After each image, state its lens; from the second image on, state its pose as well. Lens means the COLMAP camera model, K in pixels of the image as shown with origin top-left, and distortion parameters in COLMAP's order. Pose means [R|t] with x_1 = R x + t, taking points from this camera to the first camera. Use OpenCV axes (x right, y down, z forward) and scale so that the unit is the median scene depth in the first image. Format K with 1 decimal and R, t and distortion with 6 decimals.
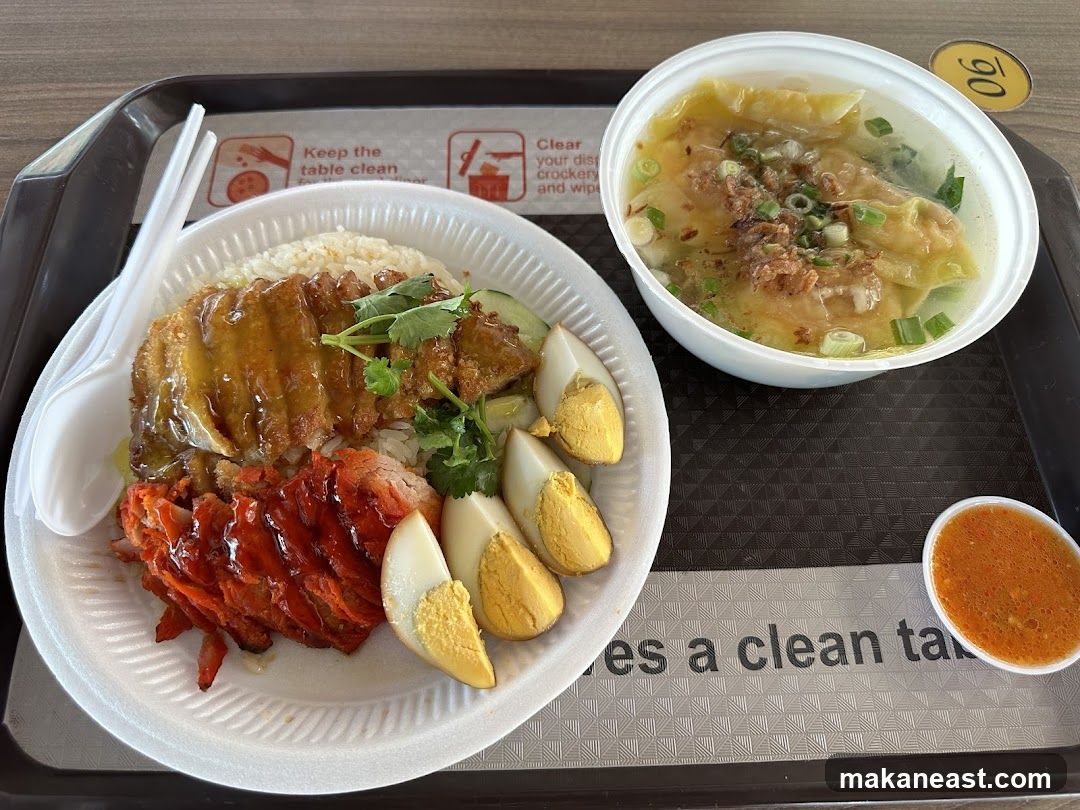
lens RADIAL K [[832.6, 0, 540.0], [0, 832.6, 405.0], [0, 0, 1]] dist [0.042735, -0.004322]
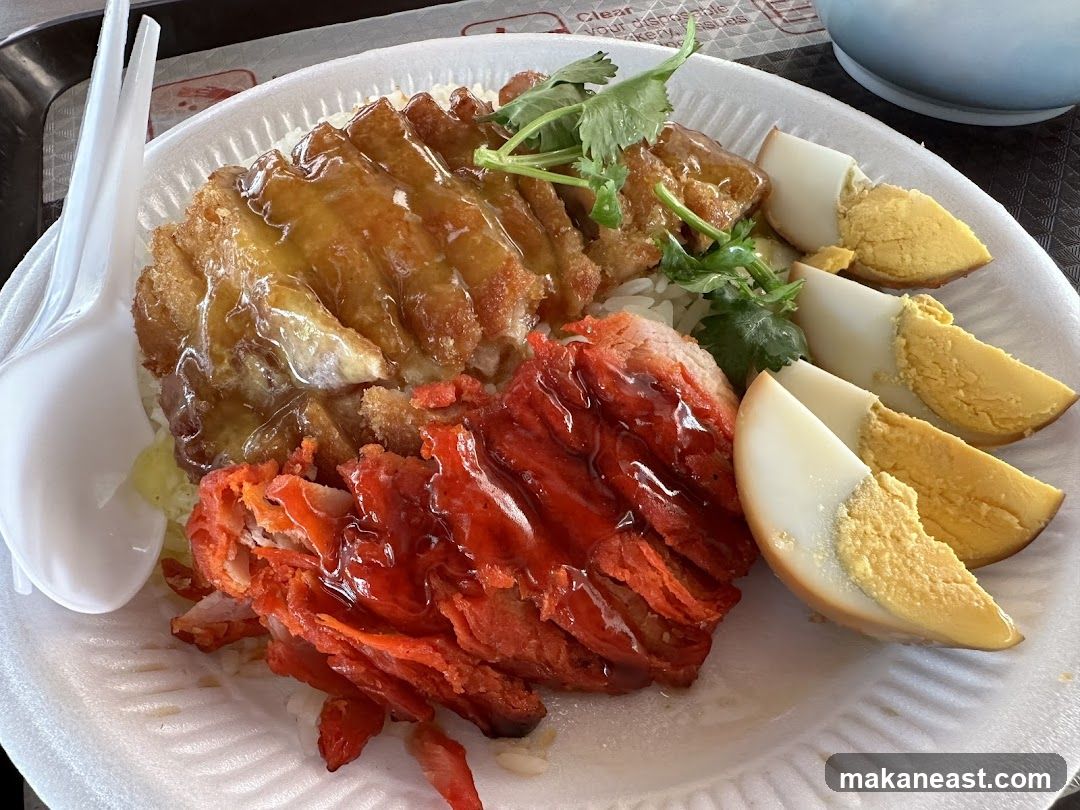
lens RADIAL K [[801.7, 0, 540.3], [0, 801.7, 426.3], [0, 0, 1]] dist [0.014781, 0.001936]
pose [[0.955179, -0.243937, 0.167712, -0.364400], [0.263620, 0.958670, -0.107029, 0.169716], [-0.134672, 0.146444, 0.980009, 0.490269]]
